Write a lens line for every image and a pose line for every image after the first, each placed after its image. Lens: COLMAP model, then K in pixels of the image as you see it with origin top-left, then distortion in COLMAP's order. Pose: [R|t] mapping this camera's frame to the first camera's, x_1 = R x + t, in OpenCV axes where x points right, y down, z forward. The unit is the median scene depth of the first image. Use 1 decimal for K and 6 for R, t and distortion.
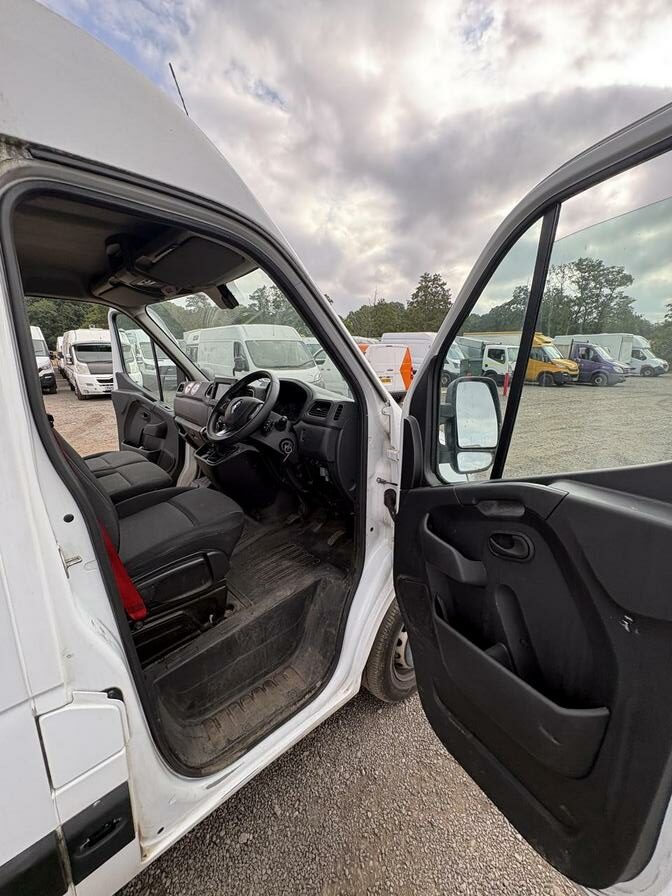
lens RADIAL K [[365.0, 0, 336.0], [0, 365.0, 448.0], [0, 0, 1]] dist [0.001564, 0.000301]
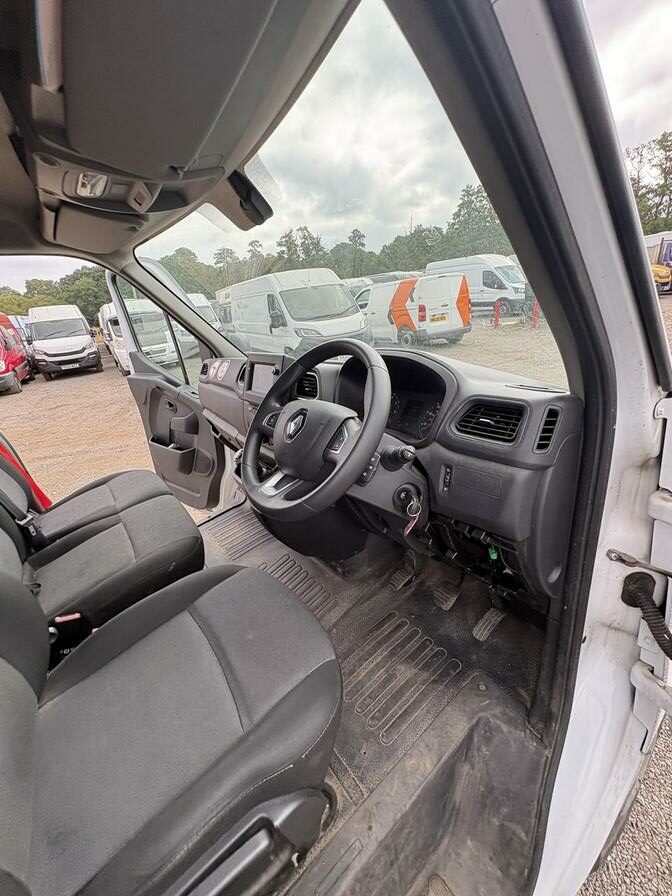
lens RADIAL K [[363.1, 0, 337.2], [0, 363.1, 447.7], [0, 0, 1]] dist [0.003362, 0.000411]
pose [[0.989082, -0.076967, -0.125668, -0.076238], [0.093820, 0.986500, 0.134226, -0.067384], [0.113641, -0.144550, 0.982950, 0.253944]]
